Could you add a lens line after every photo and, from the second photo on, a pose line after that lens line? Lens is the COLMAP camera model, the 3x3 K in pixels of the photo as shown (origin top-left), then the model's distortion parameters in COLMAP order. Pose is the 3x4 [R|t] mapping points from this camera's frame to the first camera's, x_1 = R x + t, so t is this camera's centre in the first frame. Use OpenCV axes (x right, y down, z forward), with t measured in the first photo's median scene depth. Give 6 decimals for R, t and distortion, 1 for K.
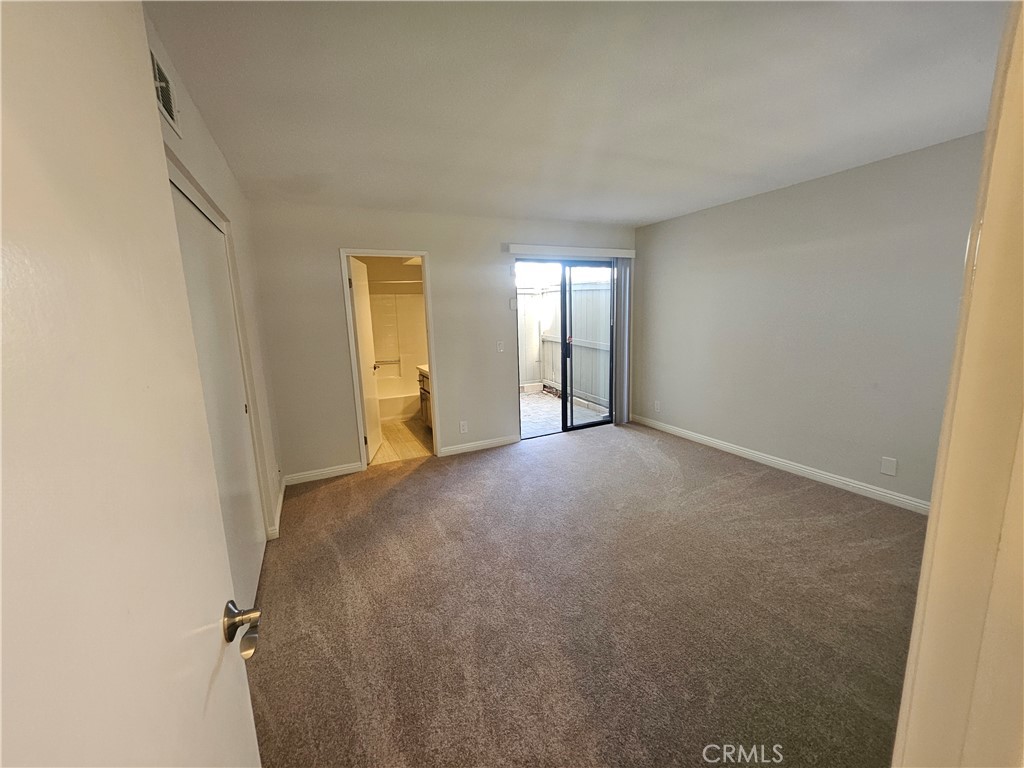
lens RADIAL K [[405.9, 0, 511.9], [0, 405.9, 383.0], [0, 0, 1]] dist [0.002607, 0.000148]
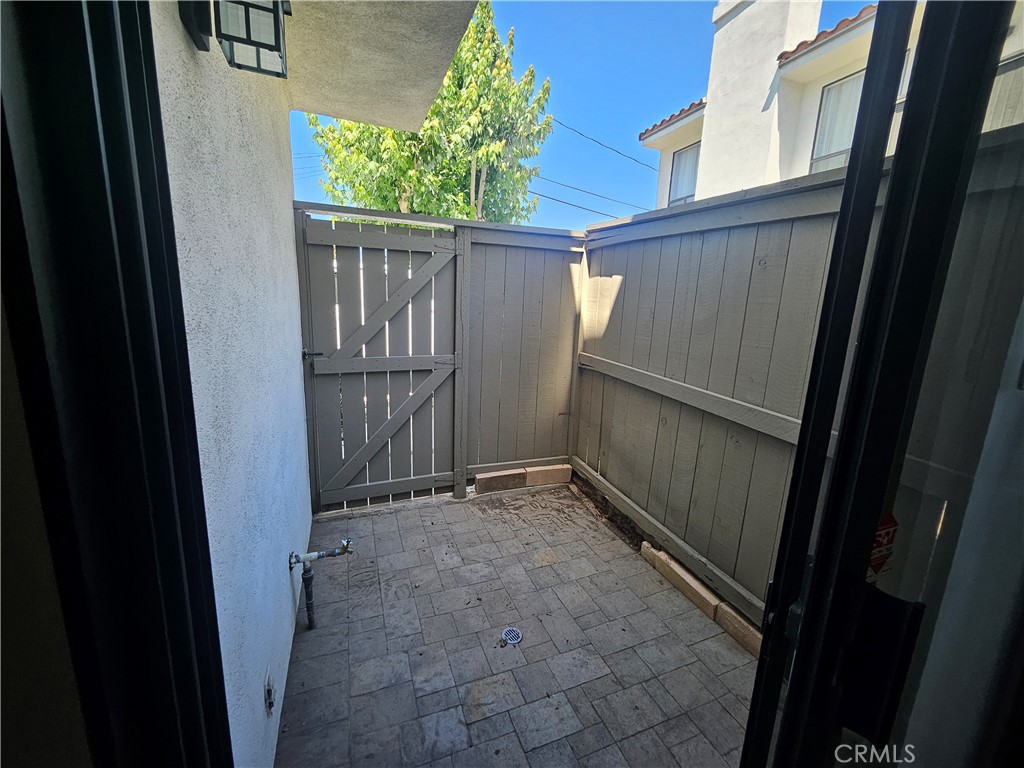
lens RADIAL K [[405.9, 0, 511.5], [0, 405.9, 381.3], [0, 0, 1]] dist [0.002607, 0.000148]
pose [[0.993940, 0.086025, -0.068437, 0.035828], [-0.084466, 0.996104, 0.025363, -0.094563], [0.070352, -0.019429, 0.997333, 0.582598]]
